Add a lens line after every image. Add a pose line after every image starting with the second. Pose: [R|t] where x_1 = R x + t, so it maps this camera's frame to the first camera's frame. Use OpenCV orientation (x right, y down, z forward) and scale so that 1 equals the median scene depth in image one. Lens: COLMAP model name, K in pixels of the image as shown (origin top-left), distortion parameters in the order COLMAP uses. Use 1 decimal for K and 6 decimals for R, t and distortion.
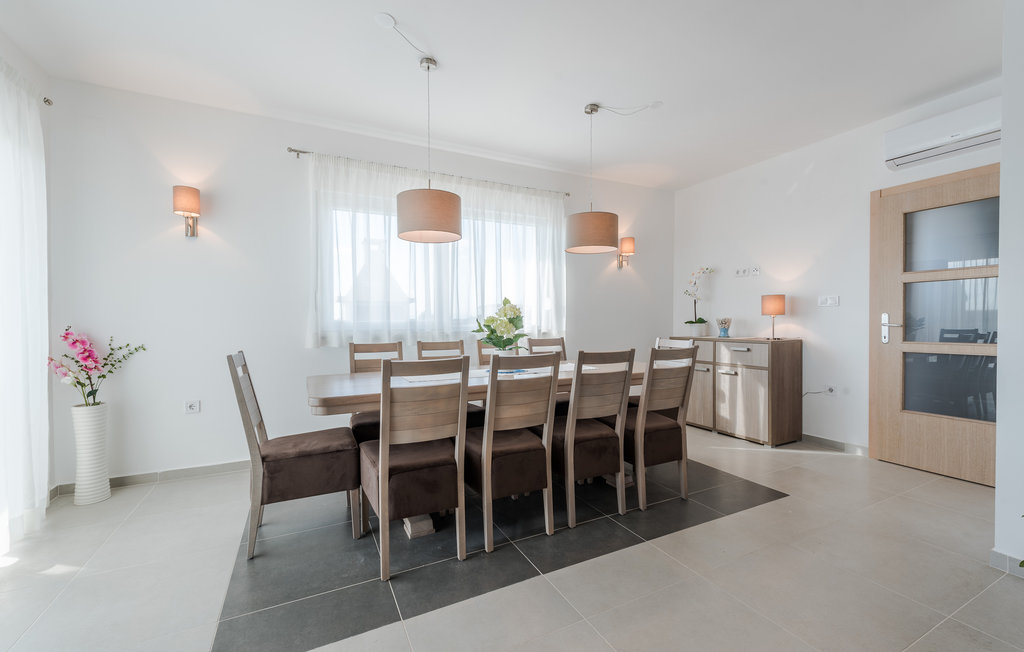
lens RADIAL K [[421.4, 0, 512.0], [0, 421.4, 326.0], [0, 0, 1]] dist [0.000054, -0.000001]
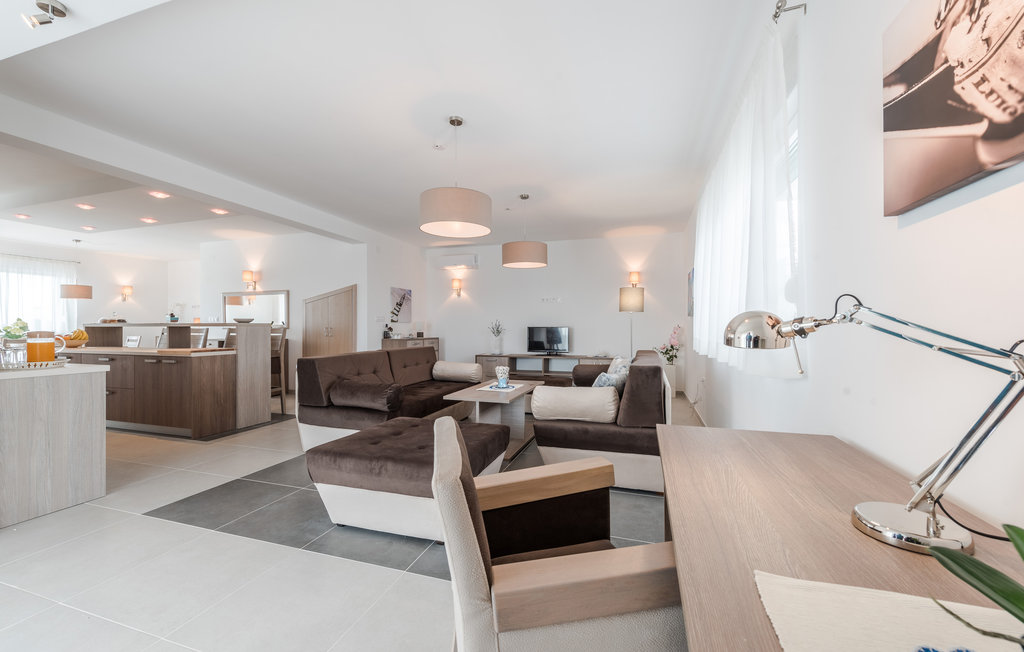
lens RADIAL K [[404.2, 0, 512.0], [0, 404.2, 326.0], [0, 0, 1]] dist [0.000656, 0.000120]
pose [[0.697438, 0.011727, 0.716549, 0.195580], [0.005111, 0.999759, -0.021337, 0.026676], [-0.716627, 0.018543, 0.697210, -1.723984]]
